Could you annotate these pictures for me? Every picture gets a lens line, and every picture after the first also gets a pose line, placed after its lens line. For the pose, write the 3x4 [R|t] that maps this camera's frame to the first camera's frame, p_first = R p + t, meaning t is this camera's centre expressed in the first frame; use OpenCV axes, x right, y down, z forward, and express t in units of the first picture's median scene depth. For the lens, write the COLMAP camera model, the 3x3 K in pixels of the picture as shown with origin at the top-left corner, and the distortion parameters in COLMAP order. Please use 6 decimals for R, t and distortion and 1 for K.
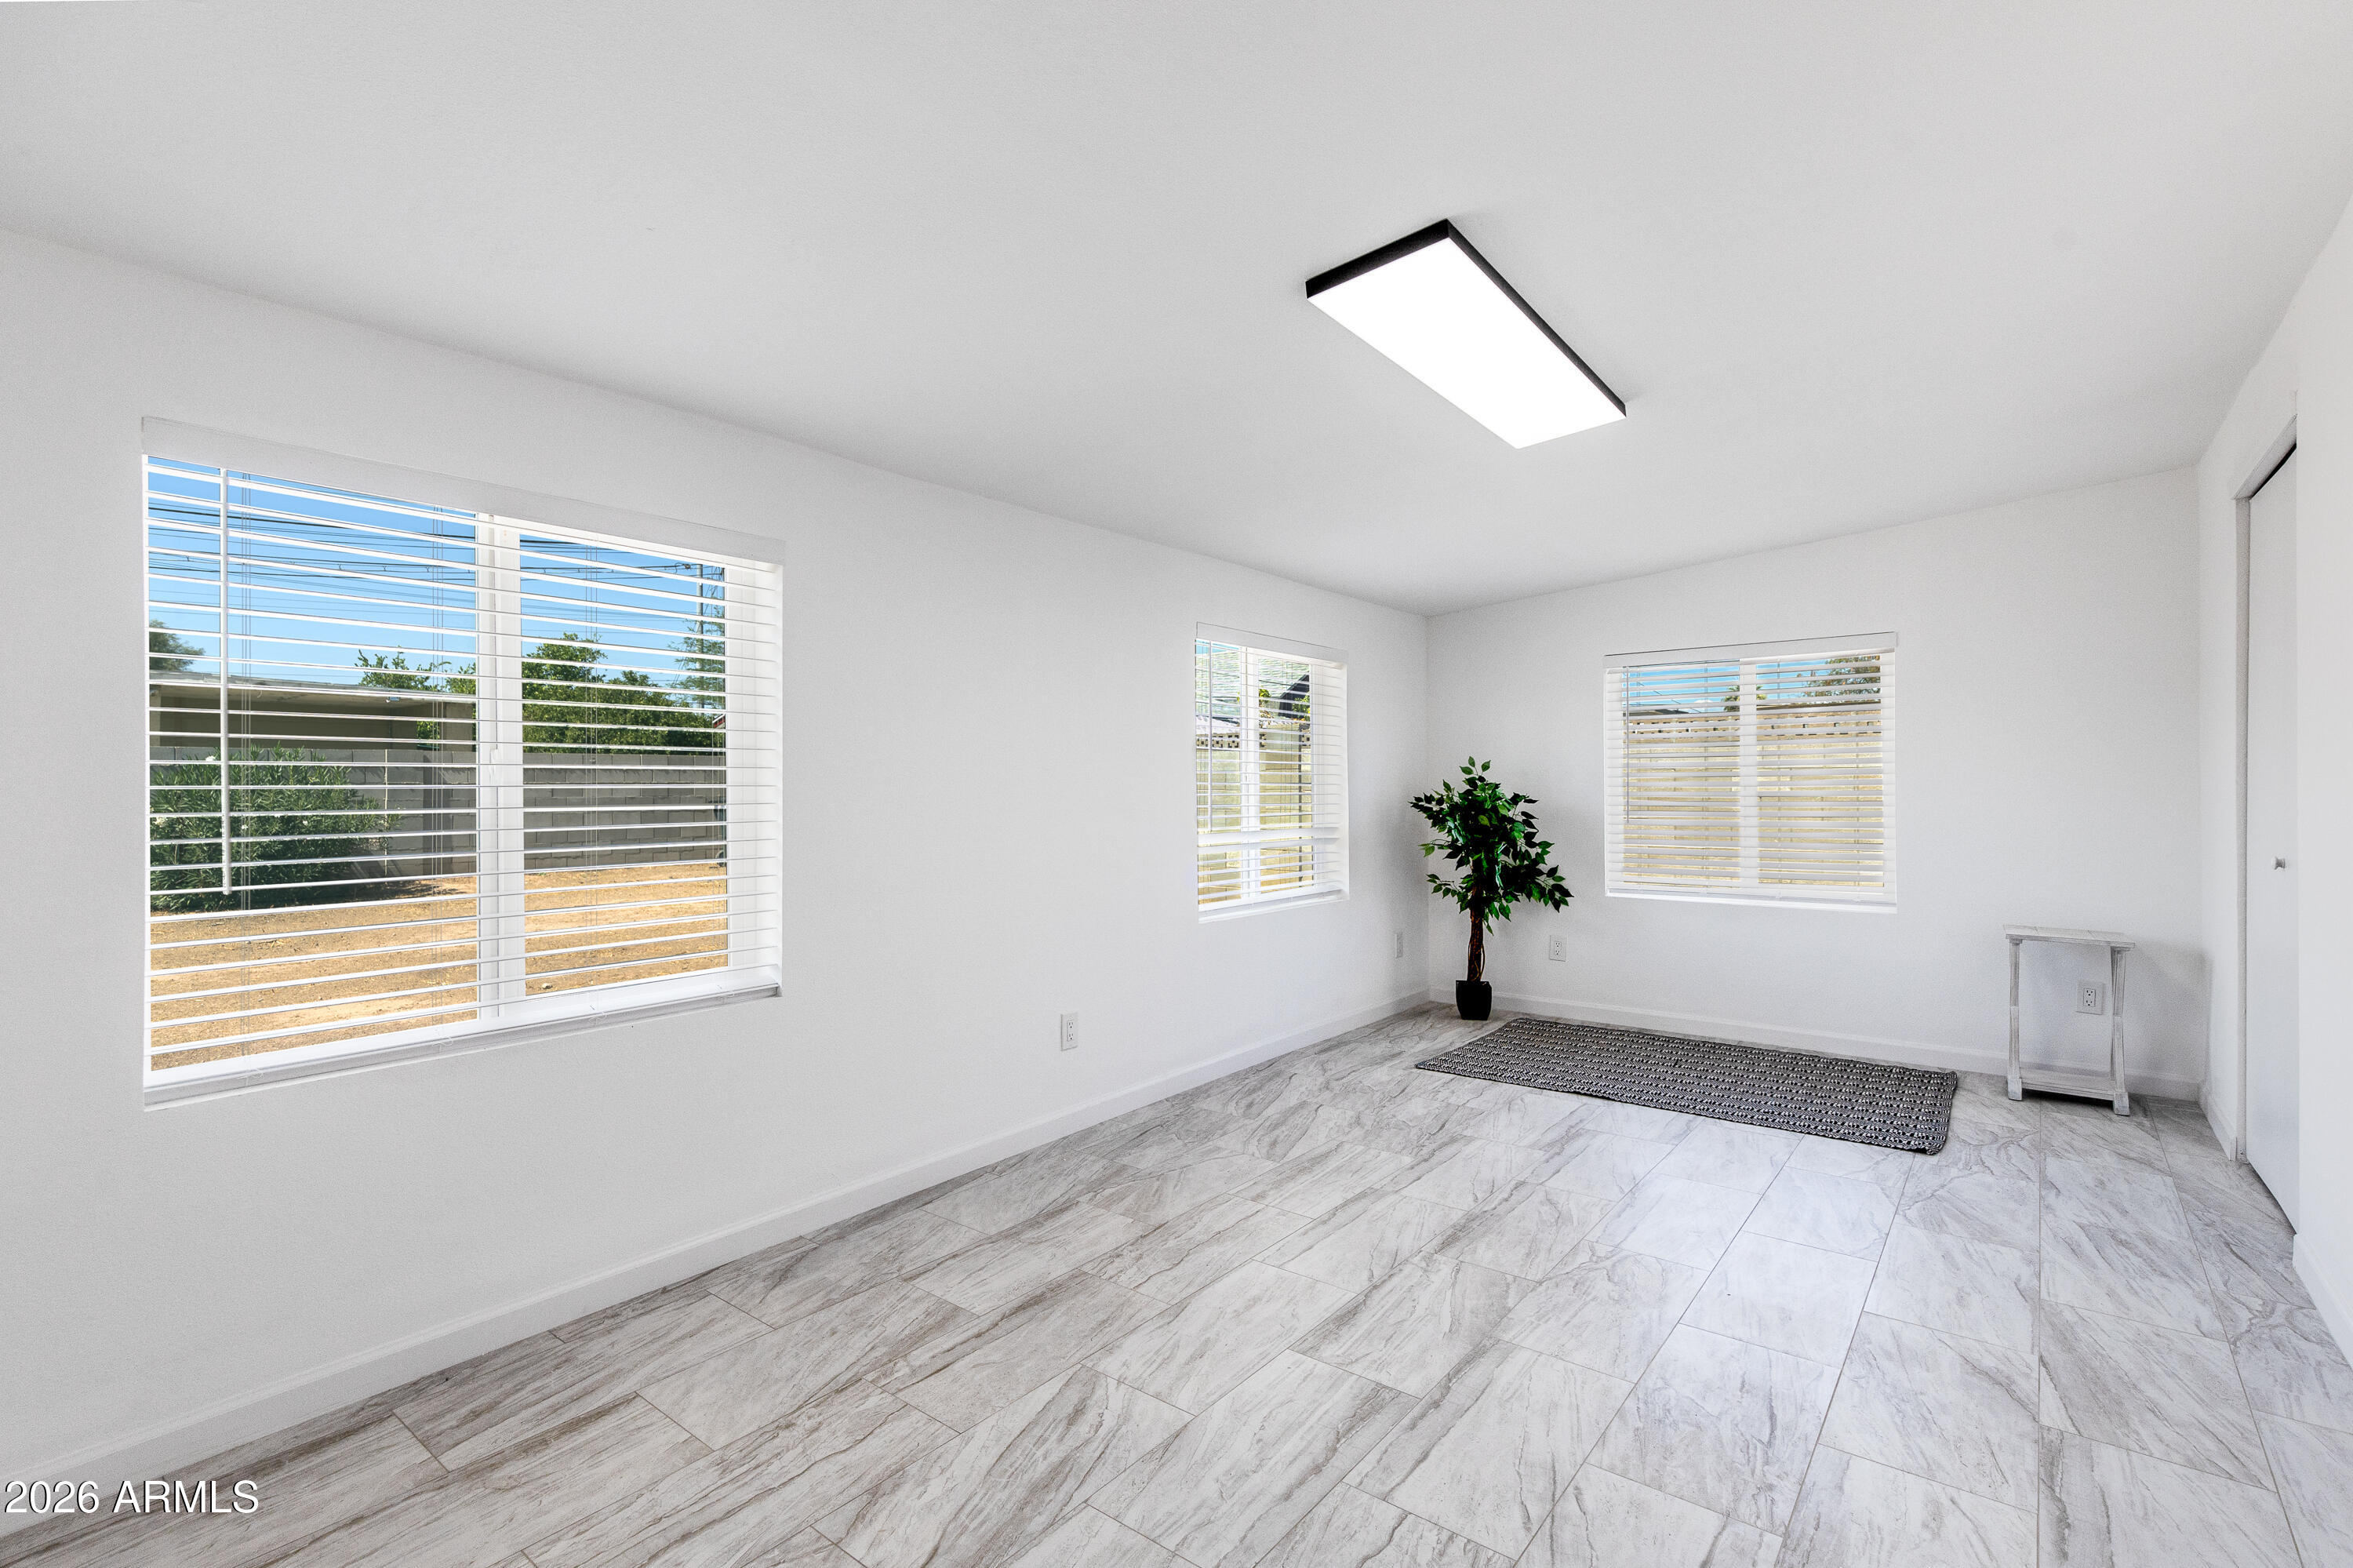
lens RADIAL K [[1080.2, 0, 1176.0], [0, 1080.2, 793.3], [0, 0, 1]] dist [0.004660, 0.000196]
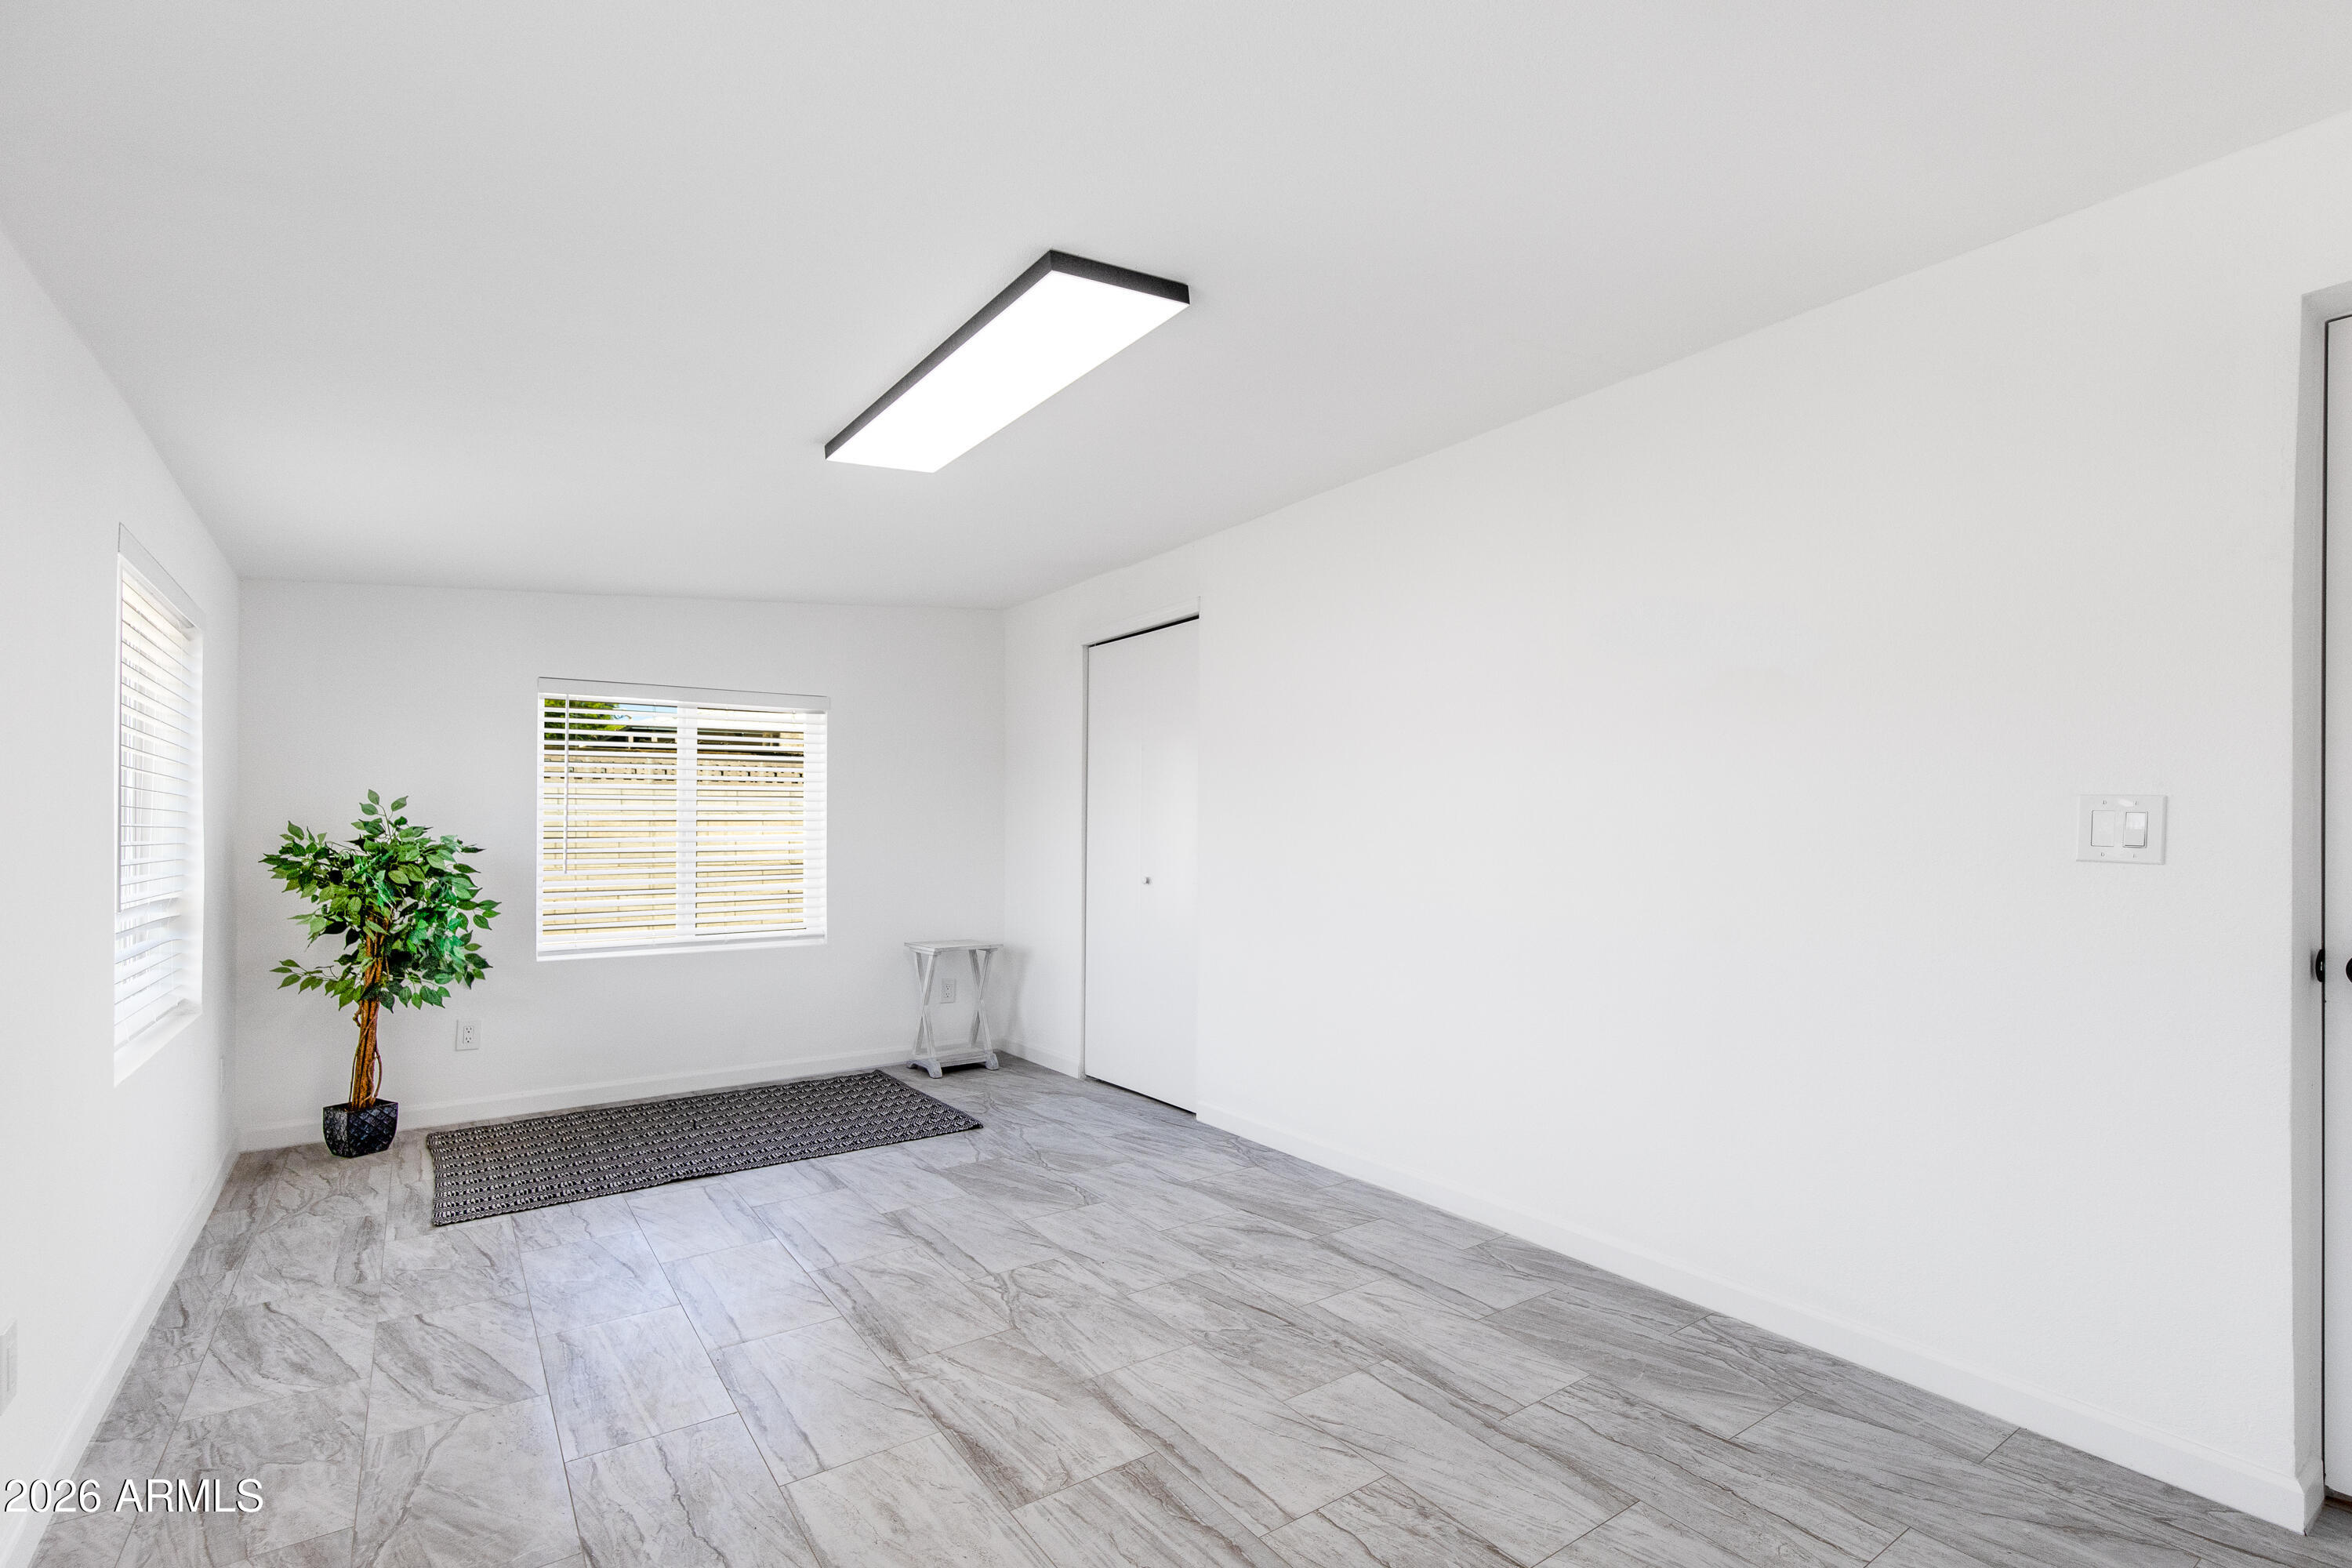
lens RADIAL K [[1079.7, 0, 1216.0], [0, 1079.7, 826.5], [0, 0, 1]] dist [0.004660, 0.000196]
pose [[0.268793, 0.004733, 0.963186, -0.394482], [0.005584, 0.999963, -0.006472, -0.002407], [-0.963182, 0.007118, 0.268757, 0.374800]]
